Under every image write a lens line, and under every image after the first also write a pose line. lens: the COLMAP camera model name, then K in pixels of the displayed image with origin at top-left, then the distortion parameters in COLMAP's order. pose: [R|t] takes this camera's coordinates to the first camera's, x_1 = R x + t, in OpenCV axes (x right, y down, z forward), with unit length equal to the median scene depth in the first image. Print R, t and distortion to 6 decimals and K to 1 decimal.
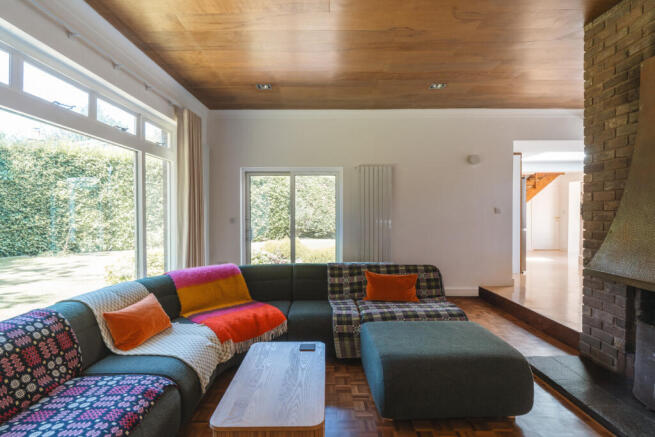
lens RADIAL K [[366.5, 0, 325.9], [0, 366.5, 219.2], [0, 0, 1]] dist [0.004279, 0.001378]
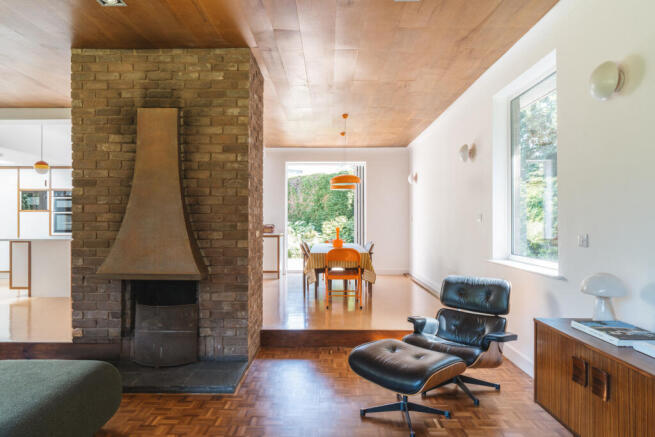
lens RADIAL K [[393.9, 0, 327.6], [0, 393.9, 220.0], [0, 0, 1]] dist [-0.008481, -0.000981]
pose [[0.008354, 0.002950, 0.999961, -0.460407], [0.014438, 0.999891, -0.003071, -0.014239], [-0.999861, 0.014463, 0.008310, 0.280042]]
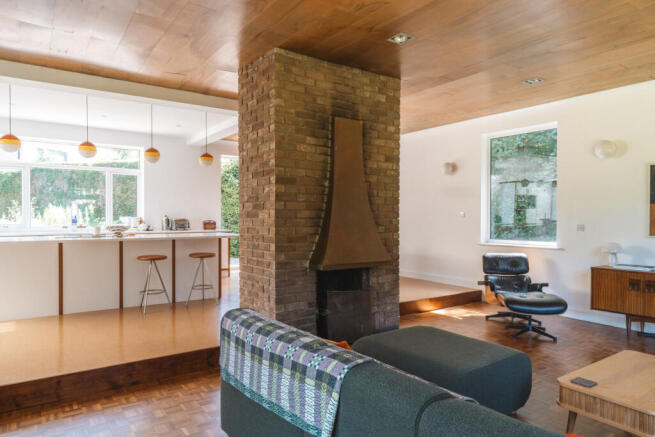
lens RADIAL K [[424.3, 0, 325.1], [0, 424.3, 218.4], [0, 0, 1]] dist [-0.000558, 0.000451]
pose [[-0.570220, -0.006442, 0.821467, -0.438552], [0.009799, 0.999845, 0.014643, -0.041861], [-0.821434, 0.016400, -0.570068, 1.738855]]
